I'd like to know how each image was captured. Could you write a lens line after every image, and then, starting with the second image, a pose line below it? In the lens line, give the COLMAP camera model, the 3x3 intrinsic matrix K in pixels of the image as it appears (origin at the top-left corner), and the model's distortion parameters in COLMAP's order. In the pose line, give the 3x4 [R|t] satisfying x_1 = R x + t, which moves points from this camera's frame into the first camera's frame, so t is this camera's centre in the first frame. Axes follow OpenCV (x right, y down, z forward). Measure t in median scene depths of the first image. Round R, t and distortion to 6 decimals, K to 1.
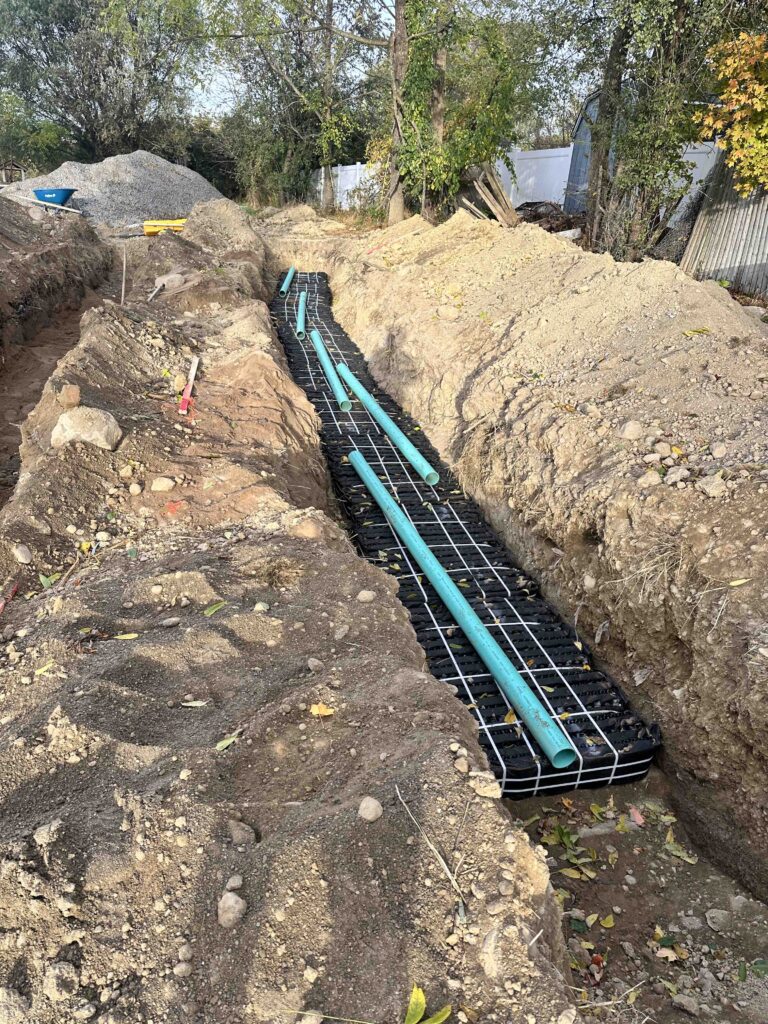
lens RADIAL K [[714.7, 0, 384.0], [0, 714.7, 512.0], [0, 0, 1]] dist [0.057352, -0.066582]
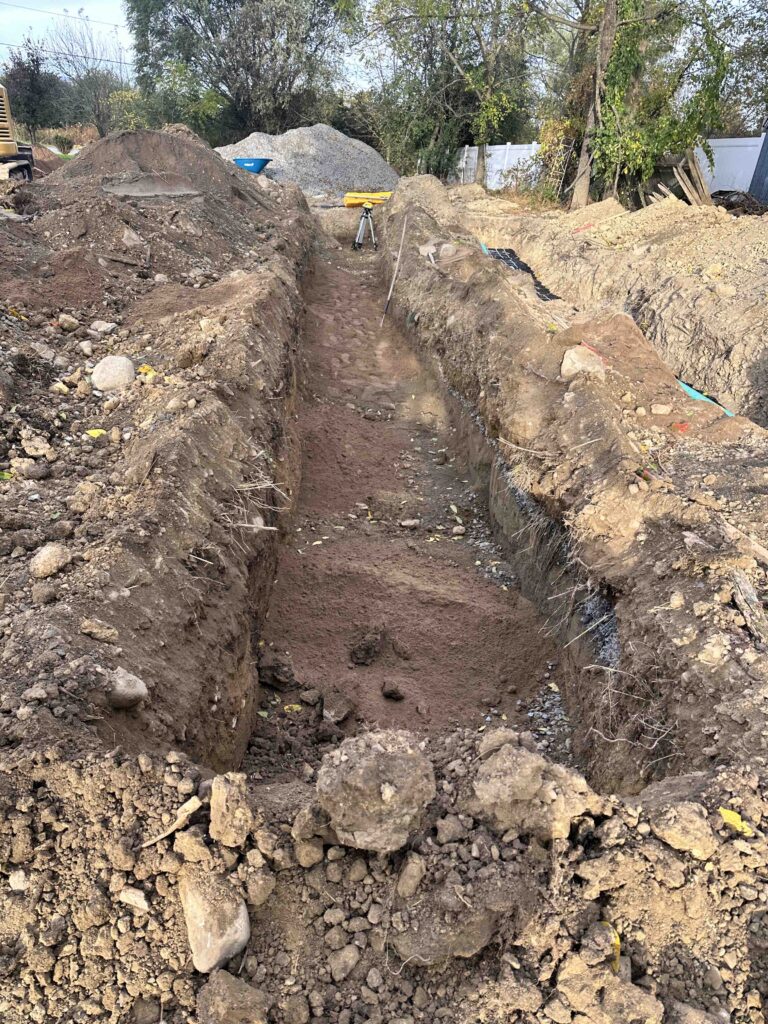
lens RADIAL K [[713.6, 0, 384.0], [0, 713.6, 514.5], [0, 0, 1]] dist [0.041838, -0.049110]
pose [[0.991522, 0.089248, -0.094443, -0.122376], [-0.086437, 0.995695, 0.033460, 0.026104], [0.097023, -0.025013, 0.994968, -0.053267]]
